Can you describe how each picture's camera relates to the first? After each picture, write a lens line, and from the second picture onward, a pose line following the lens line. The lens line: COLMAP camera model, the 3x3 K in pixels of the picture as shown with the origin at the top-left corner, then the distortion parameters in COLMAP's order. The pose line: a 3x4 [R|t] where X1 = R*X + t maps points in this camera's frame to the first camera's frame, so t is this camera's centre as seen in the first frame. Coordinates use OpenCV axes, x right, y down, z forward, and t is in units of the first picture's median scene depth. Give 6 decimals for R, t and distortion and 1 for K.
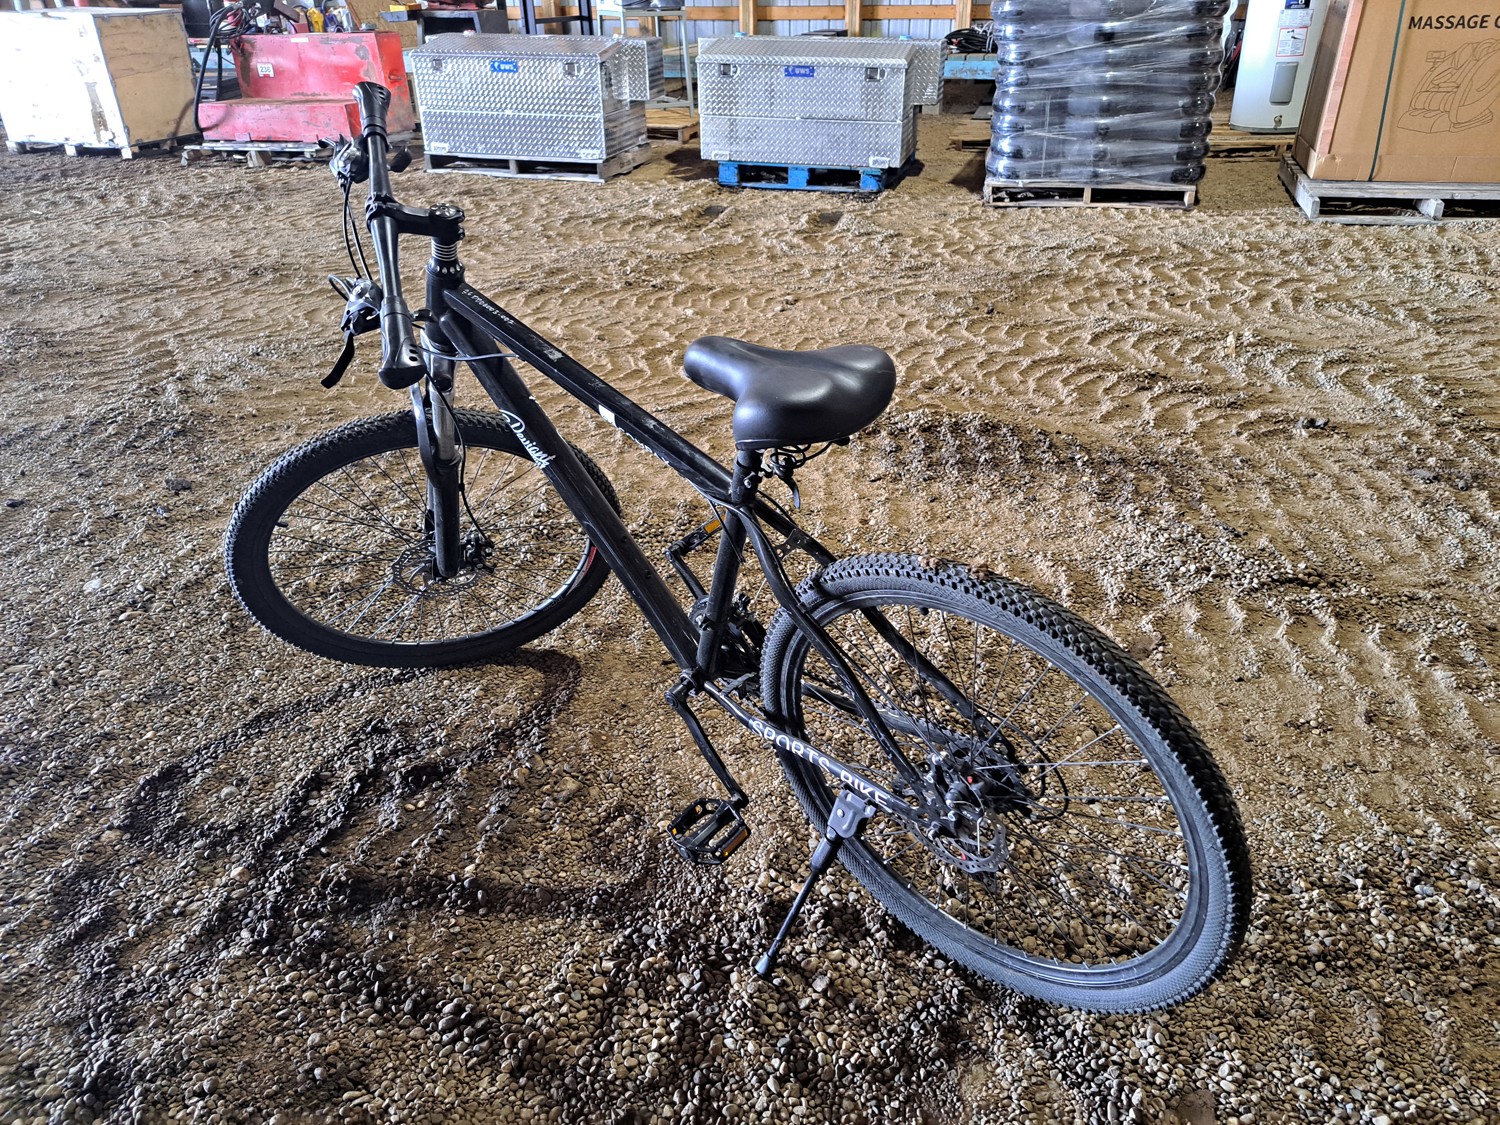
lens RADIAL K [[1073.2, 0, 767.2], [0, 1073.2, 572.3], [0, 0, 1]] dist [0.052646, -0.054813]
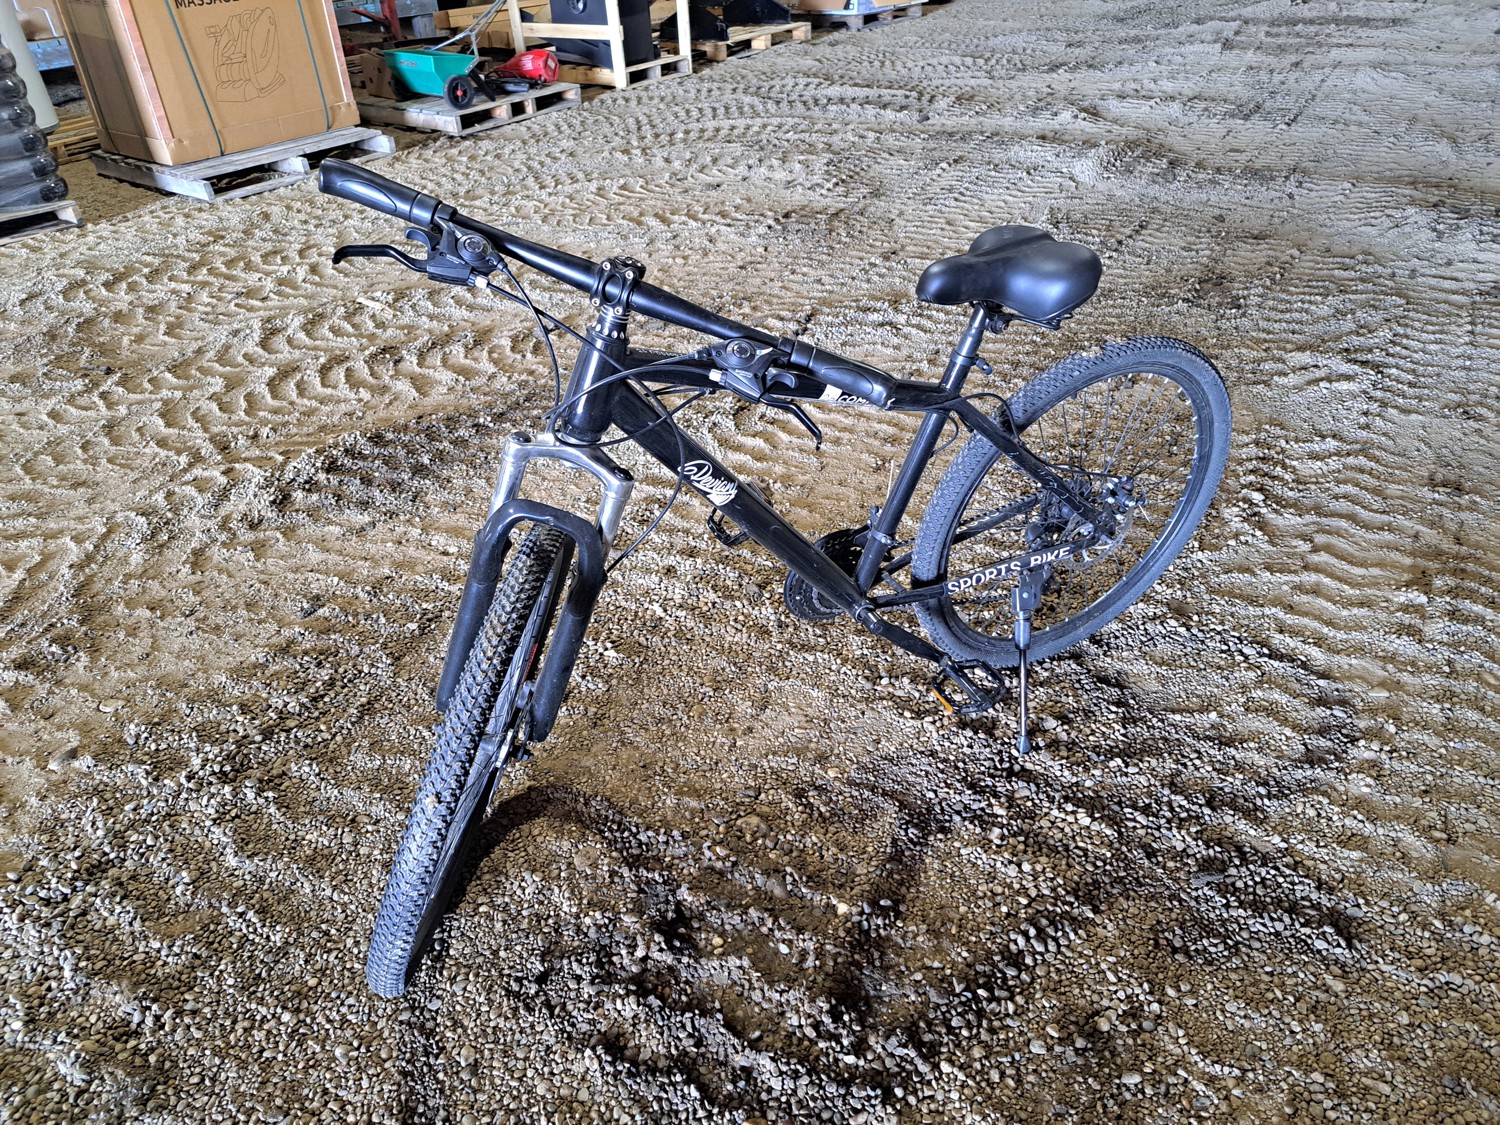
lens RADIAL K [[1076.0, 0, 750.0], [0, 1076.0, 562.5], [0, 0, 1]] dist [0.065722, -0.064223]
pose [[0.394951, -0.497942, 0.772054, -0.277660], [0.496876, 0.822634, 0.276383, -0.087636], [-0.772740, 0.274458, 0.572316, 0.133786]]
